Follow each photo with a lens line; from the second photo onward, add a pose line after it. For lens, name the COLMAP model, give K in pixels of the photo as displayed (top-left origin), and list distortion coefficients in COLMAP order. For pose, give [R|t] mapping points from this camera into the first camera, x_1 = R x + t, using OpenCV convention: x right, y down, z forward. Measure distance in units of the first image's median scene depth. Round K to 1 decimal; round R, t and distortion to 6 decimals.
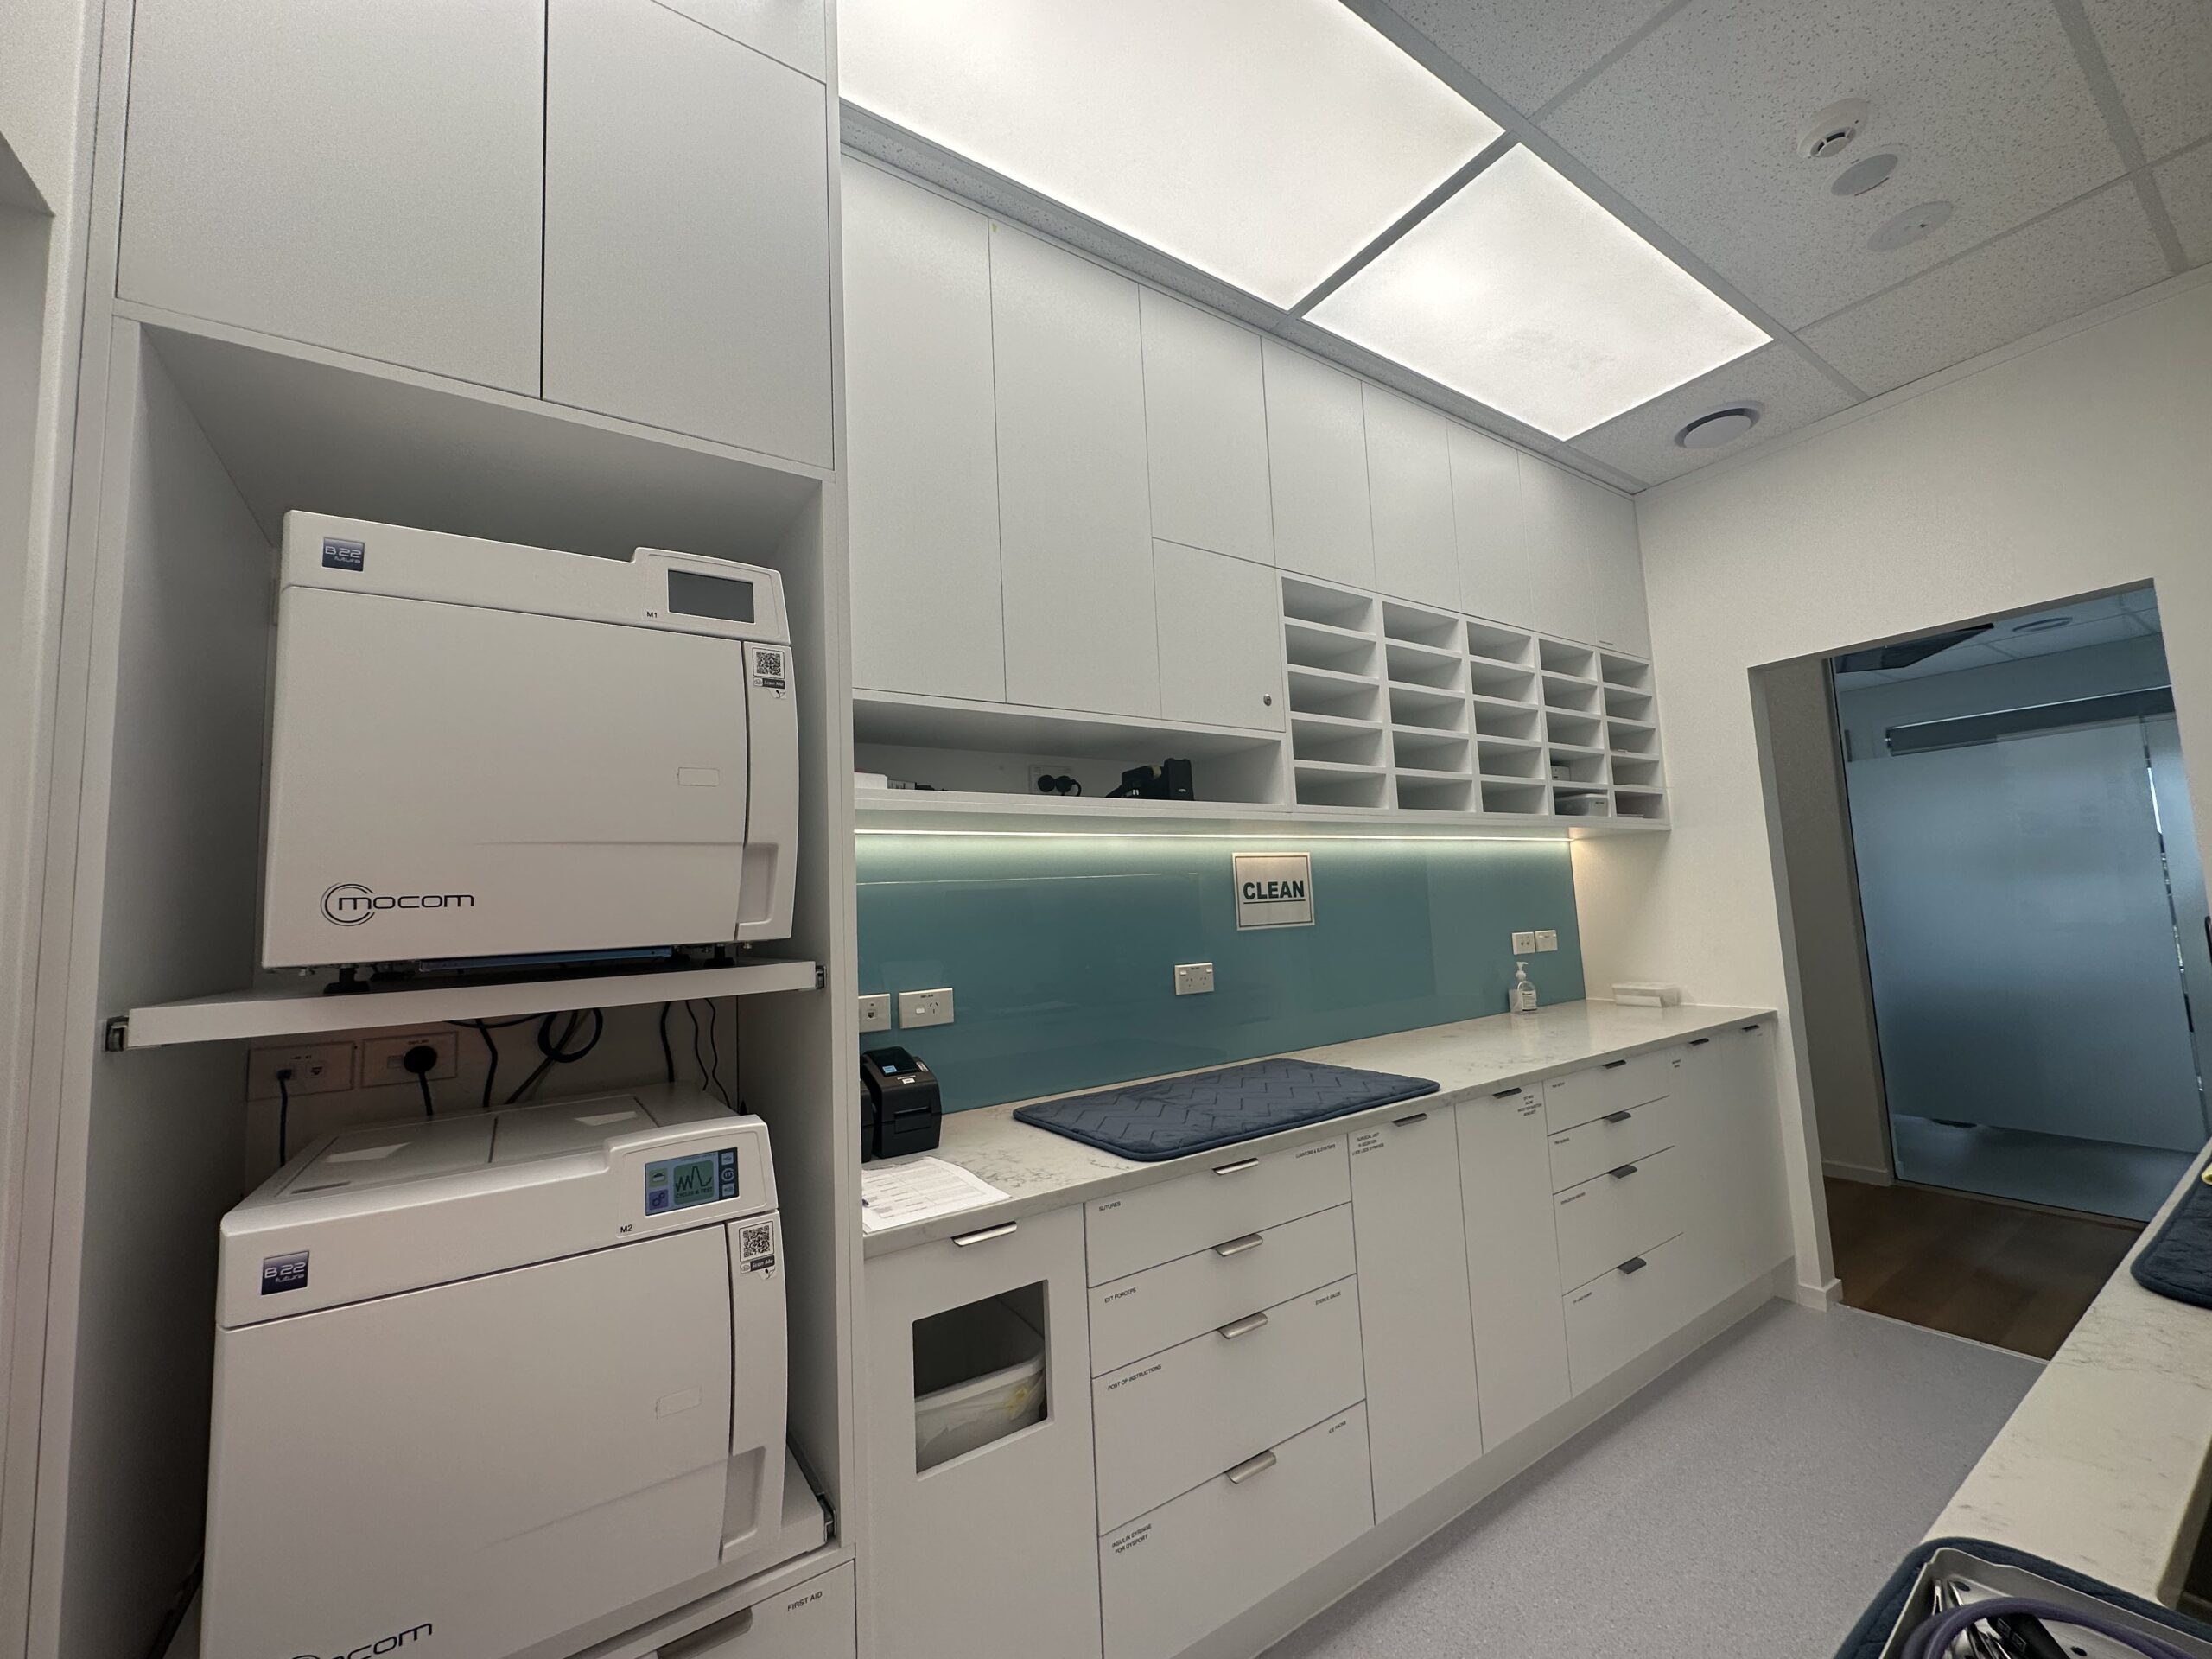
lens RADIAL K [[877.6, 0, 1106.0], [0, 877.6, 829.5], [0, 0, 1]] dist [-0.003503, 0.000679]
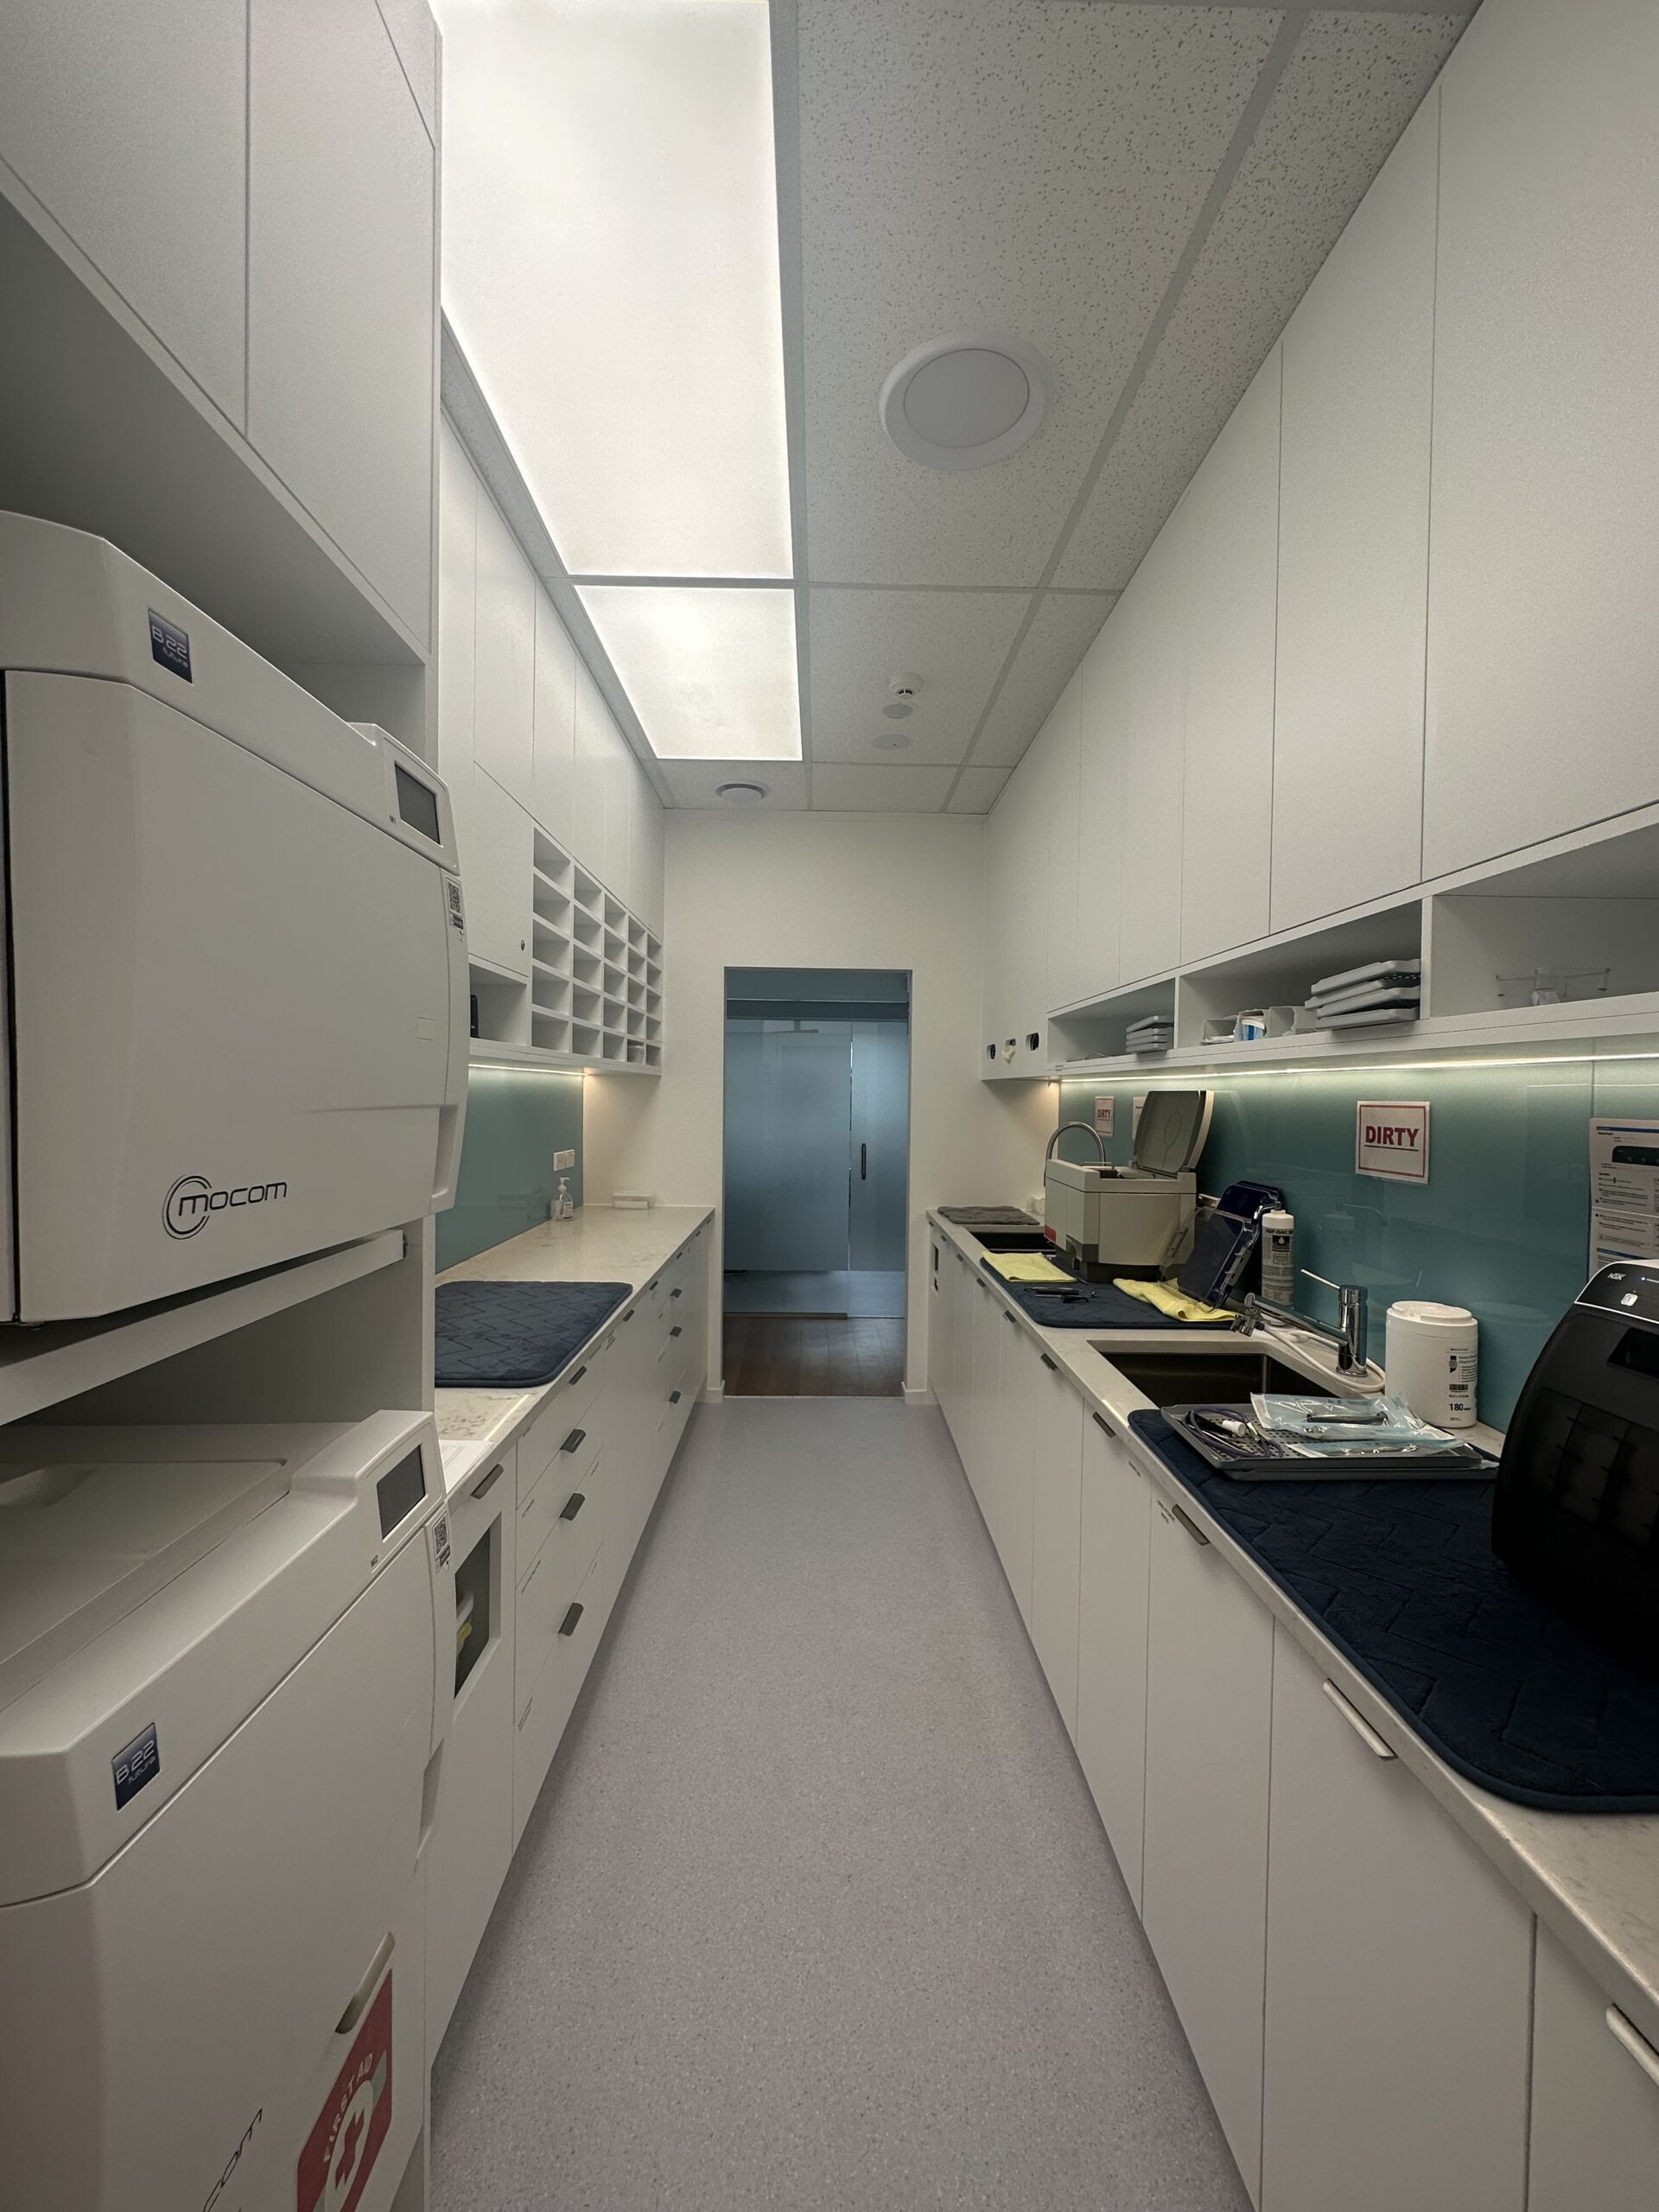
lens RADIAL K [[877.6, 0, 830.5], [0, 877.6, 1107.8], [0, 0, 1]] dist [-0.003503, 0.000679]
pose [[0.539805, 0.041398, 0.840771, -0.454467], [-0.119812, 0.992400, 0.028059, -0.025544], [-0.833220, -0.115881, 0.540663, 0.096151]]
